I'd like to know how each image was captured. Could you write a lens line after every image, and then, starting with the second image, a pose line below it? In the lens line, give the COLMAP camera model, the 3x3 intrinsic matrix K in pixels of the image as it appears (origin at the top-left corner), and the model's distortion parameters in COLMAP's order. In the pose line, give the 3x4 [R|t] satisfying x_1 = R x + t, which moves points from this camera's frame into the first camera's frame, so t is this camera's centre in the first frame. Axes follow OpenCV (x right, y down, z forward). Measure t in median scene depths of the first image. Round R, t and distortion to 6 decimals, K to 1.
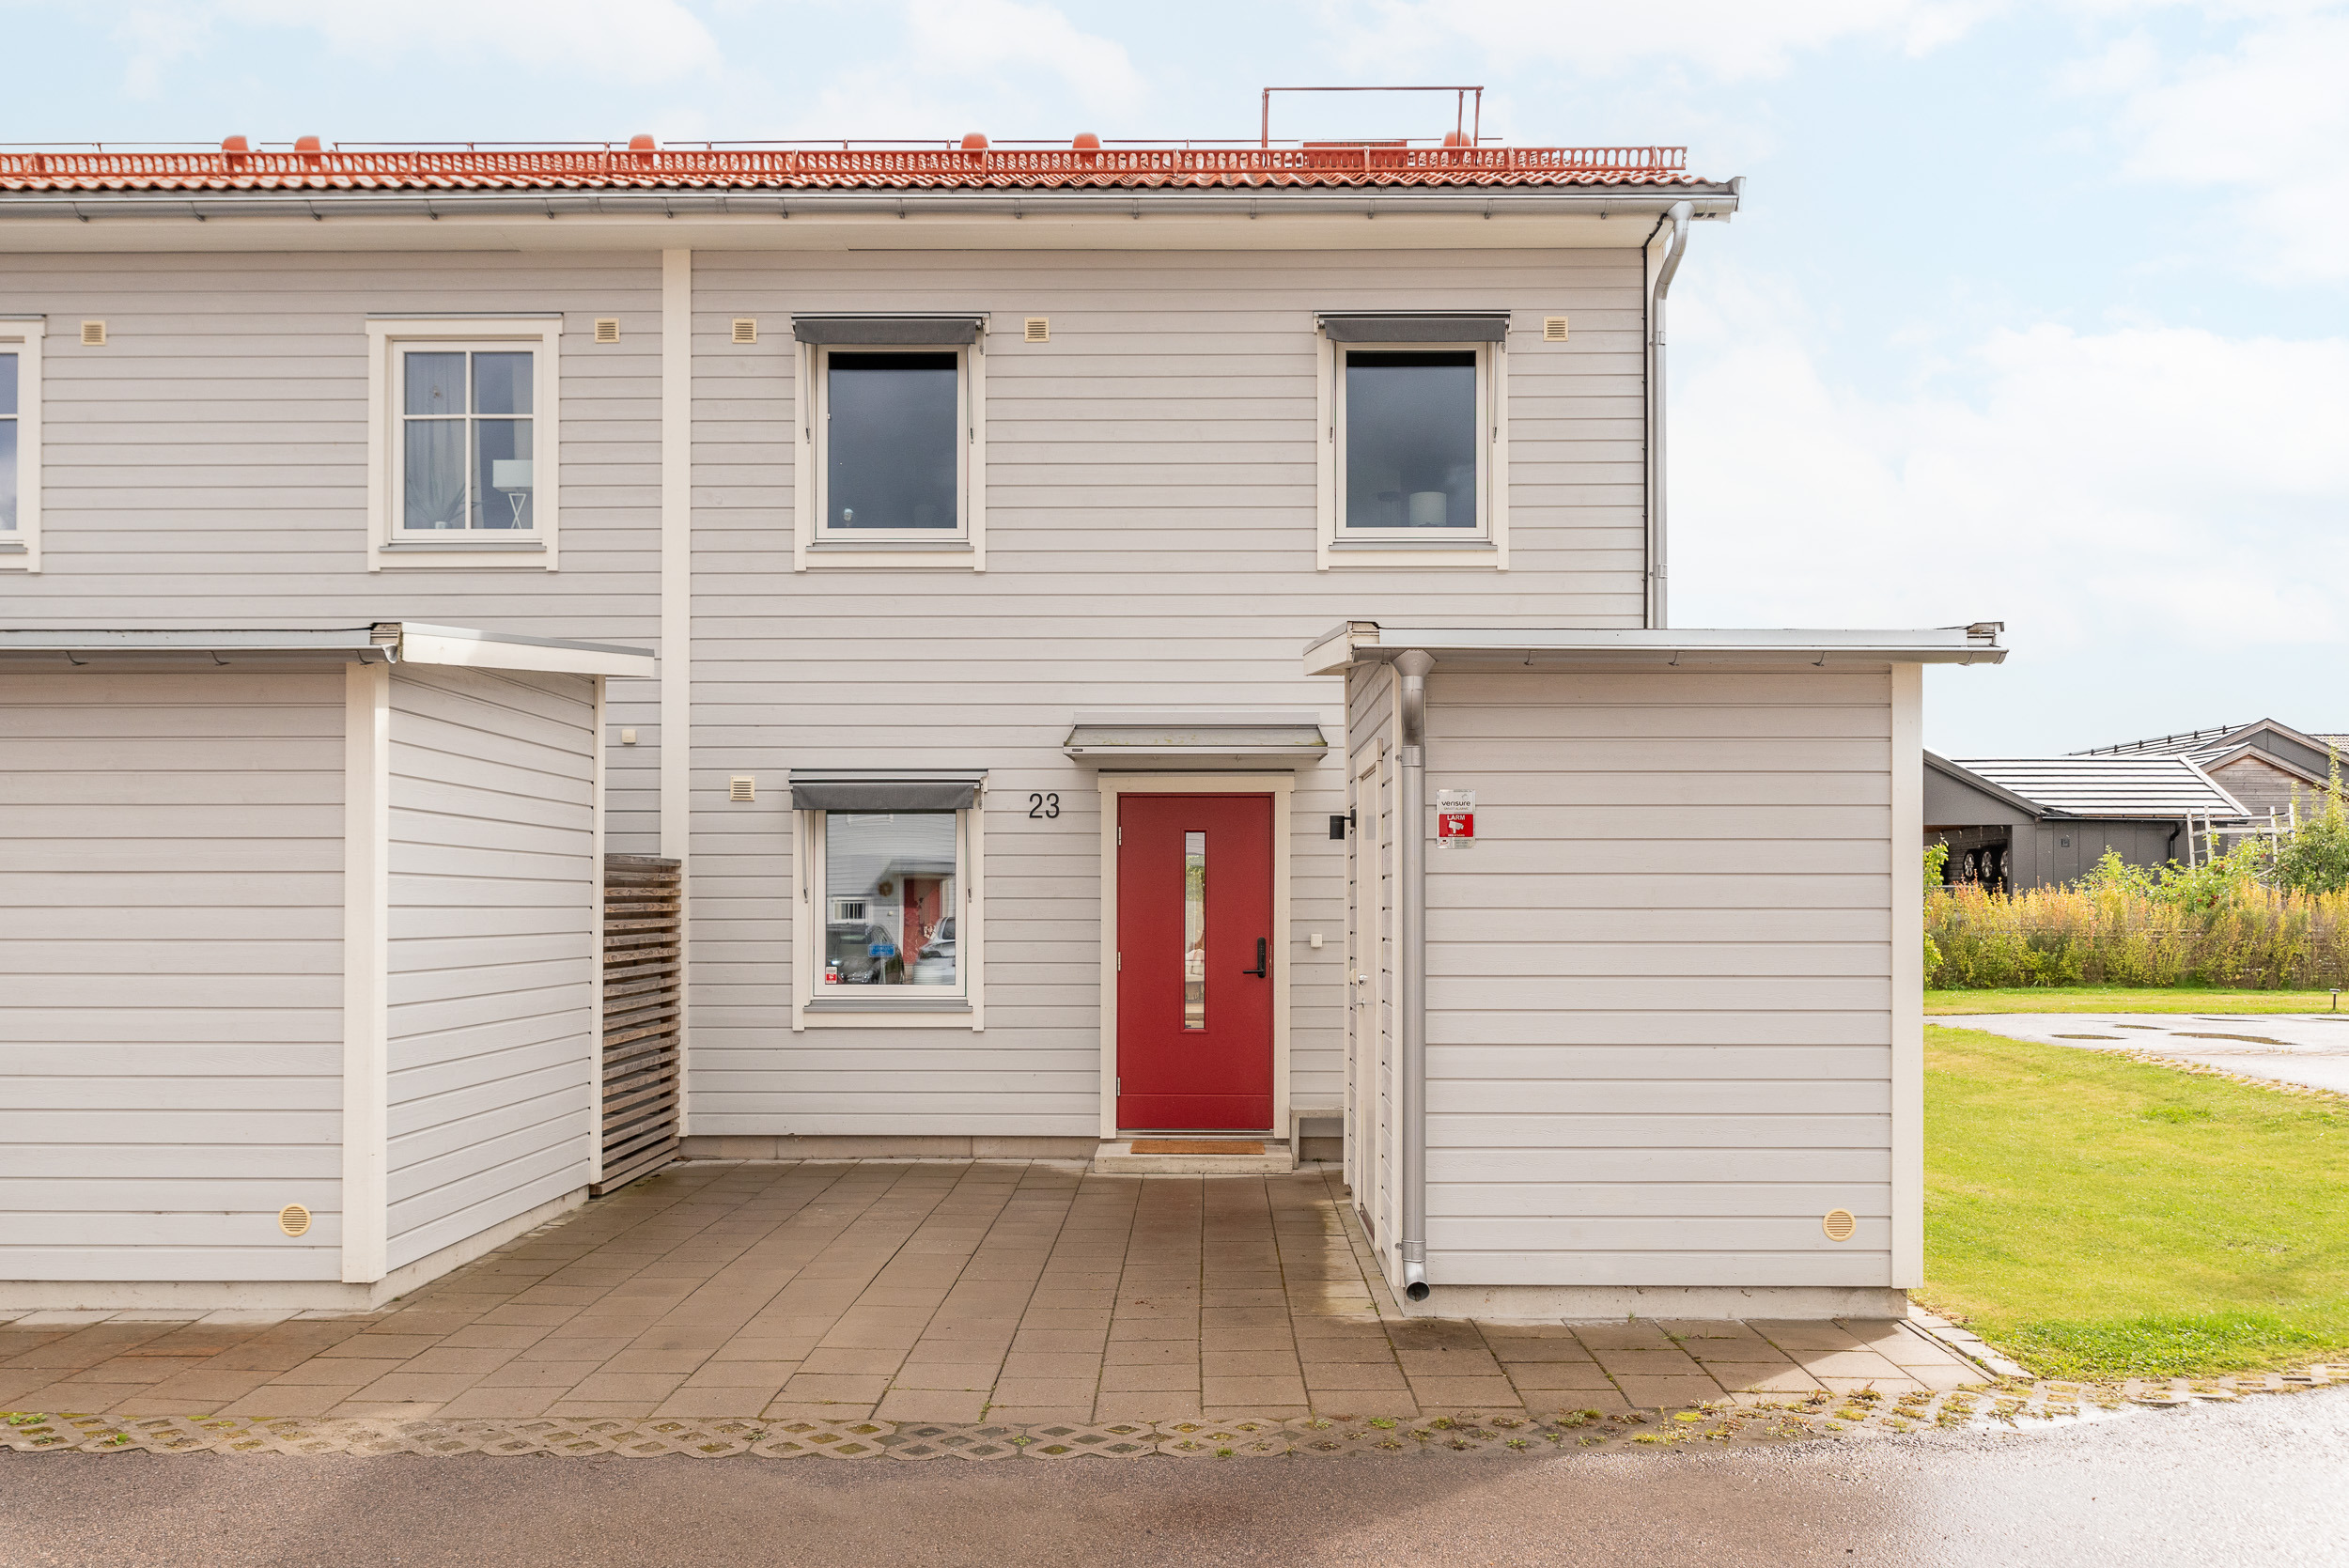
lens RADIAL K [[1914.0, 0, 1169.9], [0, 1914.0, 866.9], [0, 0, 1]] dist [-0.002566, -0.005720]
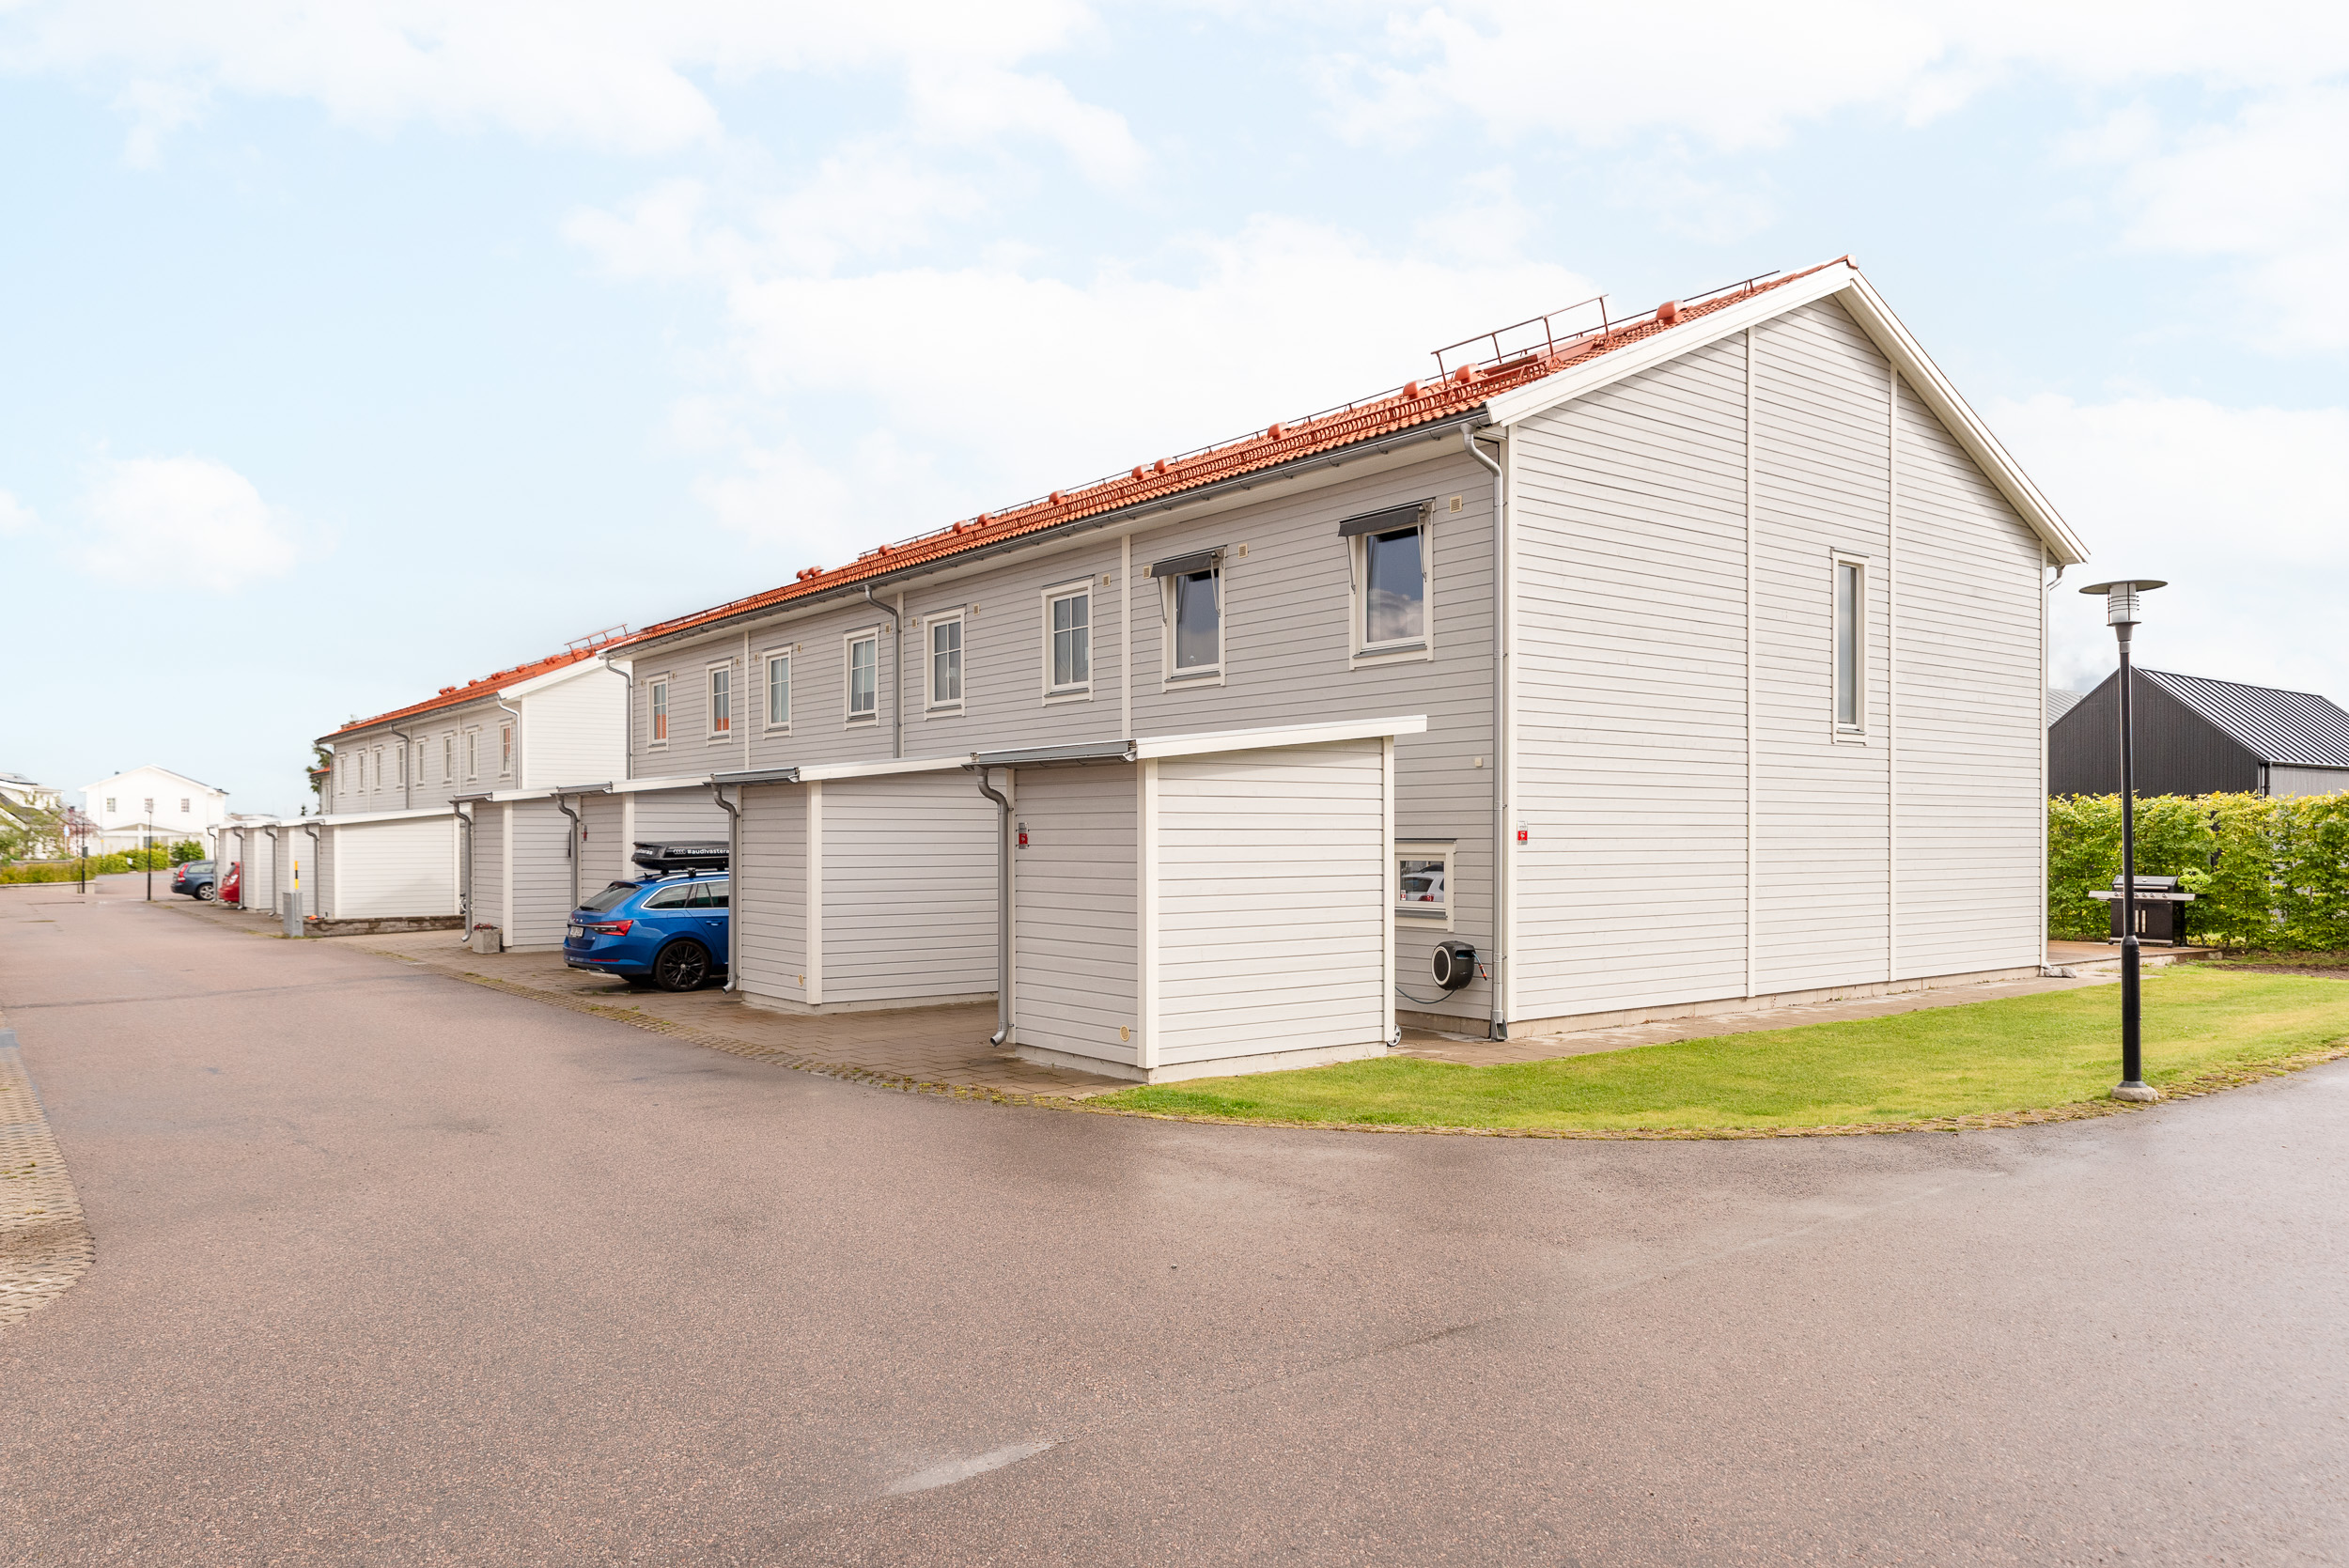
lens RADIAL K [[1600.2, 0, 1176.1], [0, 1600.2, 833.4], [0, 0, 1]] dist [-0.095848, -0.000349]
pose [[0.619800, -0.003780, -0.784751, 1.084401], [0.000546, 0.999990, -0.004386, -0.006760], [0.784760, 0.002290, 0.619796, 0.016276]]
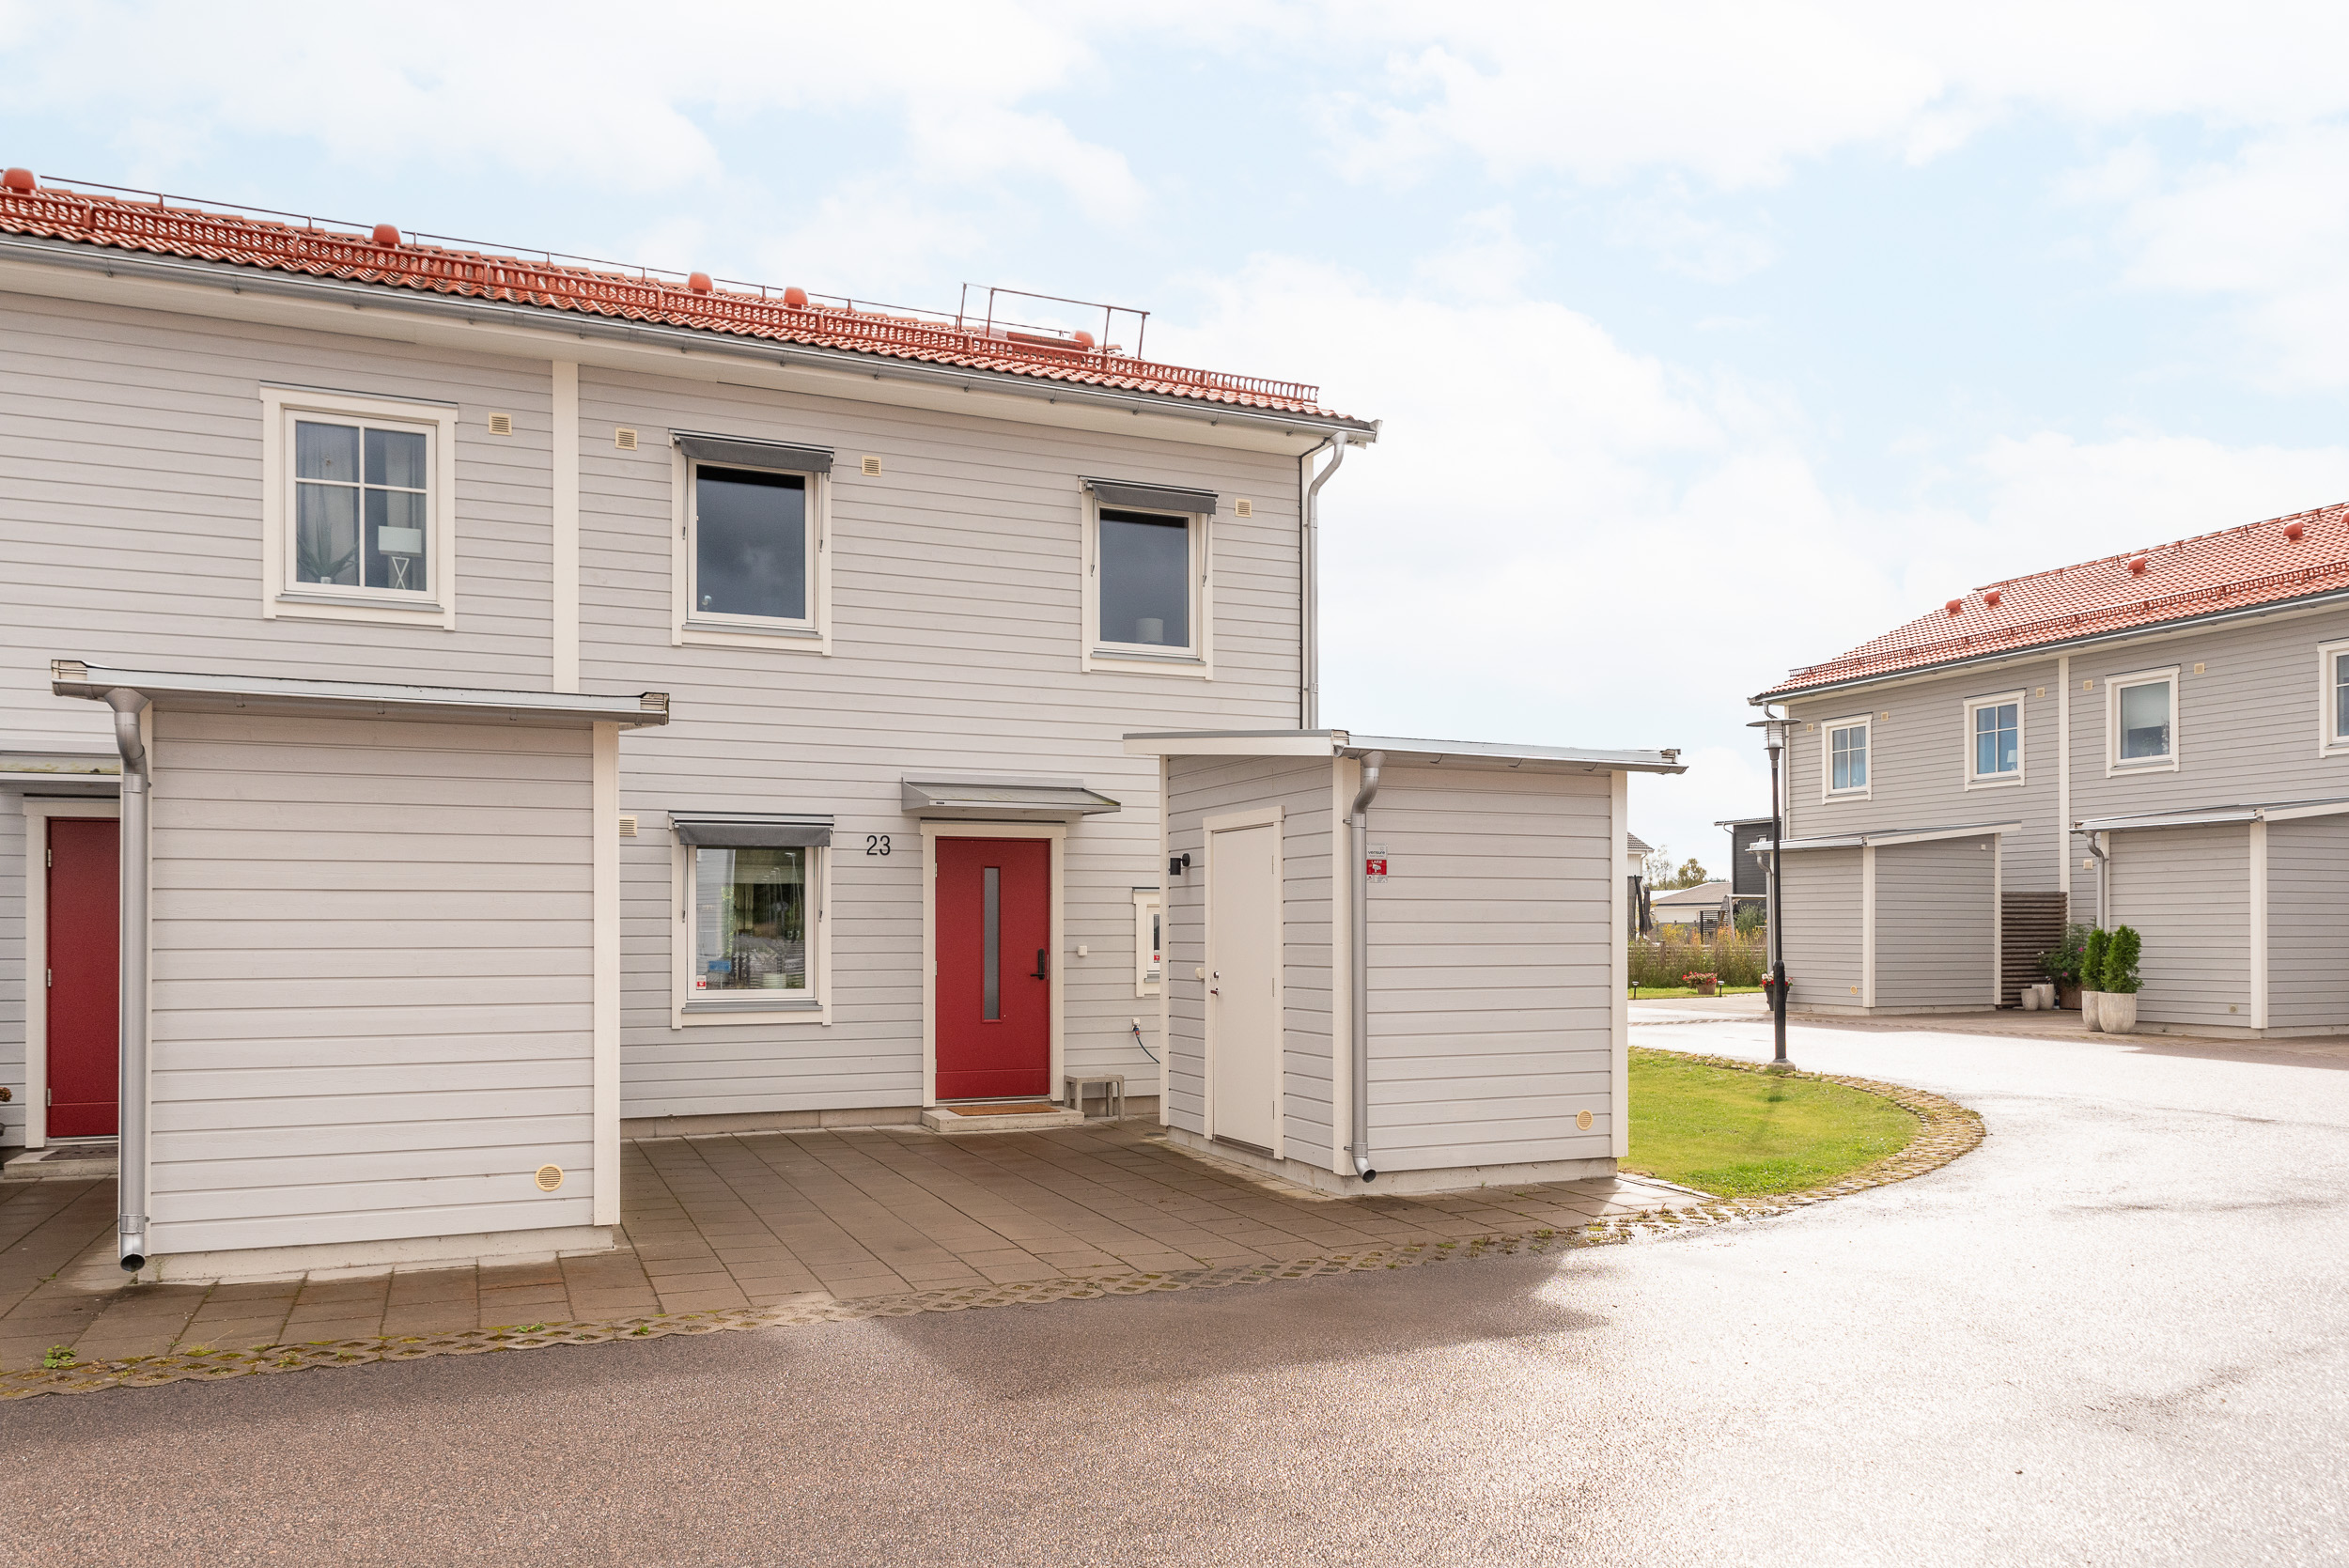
lens RADIAL K [[1675.3, 0, 1180.5], [0, 1675.3, 904.9], [0, 0, 1]] dist [-0.003462, -0.000966]
pose [[0.911018, 0.005062, 0.412335, -0.339698], [-0.006168, 0.999980, 0.001353, 0.004603], [-0.412320, -0.003776, 0.911031, -0.086605]]
